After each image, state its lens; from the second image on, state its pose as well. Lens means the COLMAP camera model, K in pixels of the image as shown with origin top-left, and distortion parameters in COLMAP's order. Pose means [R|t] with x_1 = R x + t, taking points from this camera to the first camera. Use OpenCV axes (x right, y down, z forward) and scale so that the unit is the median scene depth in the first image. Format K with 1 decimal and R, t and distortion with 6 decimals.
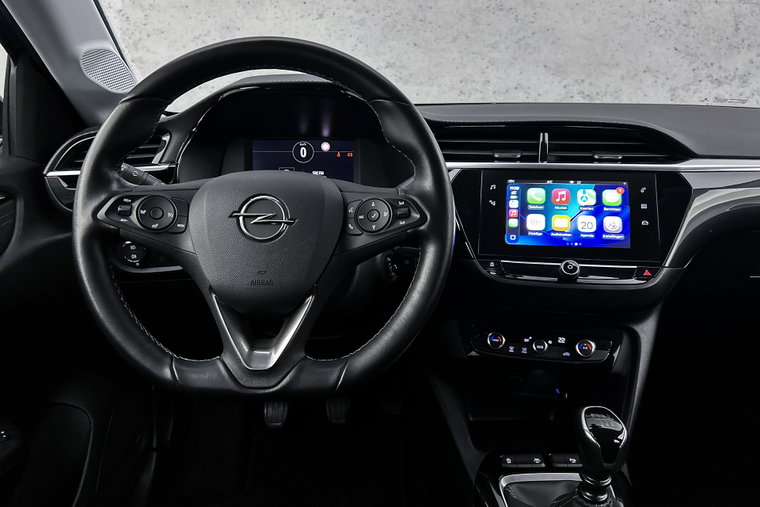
lens RADIAL K [[575.5, 0, 380.8], [0, 575.5, 250.7], [0, 0, 1]] dist [0.068782, -0.054832]
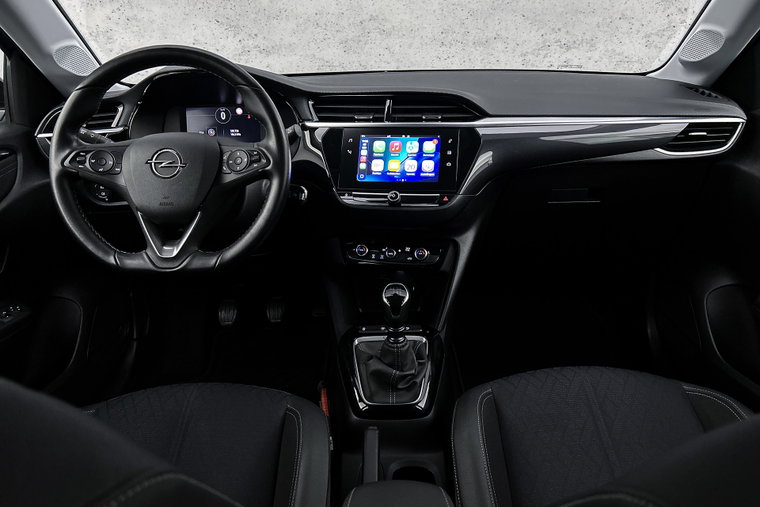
lens RADIAL K [[575.5, 0, 382.0], [0, 575.5, 252.0], [0, 0, 1]] dist [0.068782, -0.054832]
pose [[0.999580, -0.012935, -0.025930, 0.312542], [0.015160, 0.996044, 0.087558, 0.040243], [0.024695, -0.087915, 0.995822, -0.439998]]
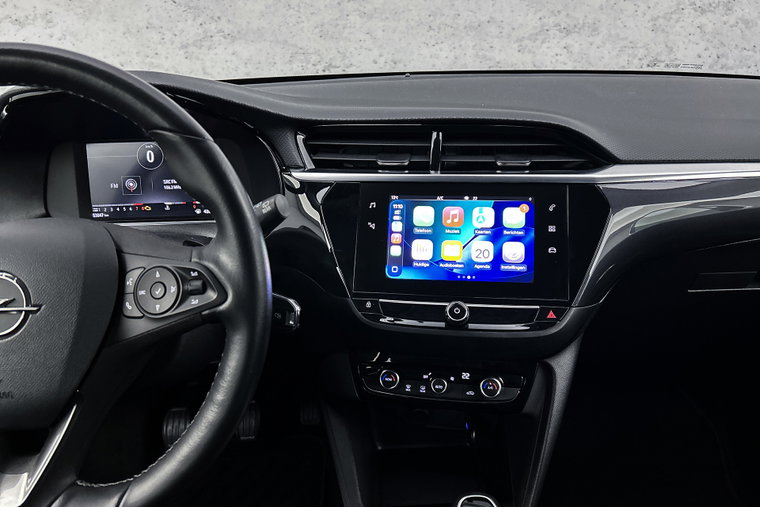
lens RADIAL K [[575.5, 0, 382.5], [0, 575.5, 252.3], [0, 0, 1]] dist [0.068782, -0.054832]
pose [[0.999323, -0.031035, 0.019739, 0.195370], [0.028586, 0.993055, 0.114127, -0.139835], [-0.023144, -0.113486, 0.993270, 0.194550]]
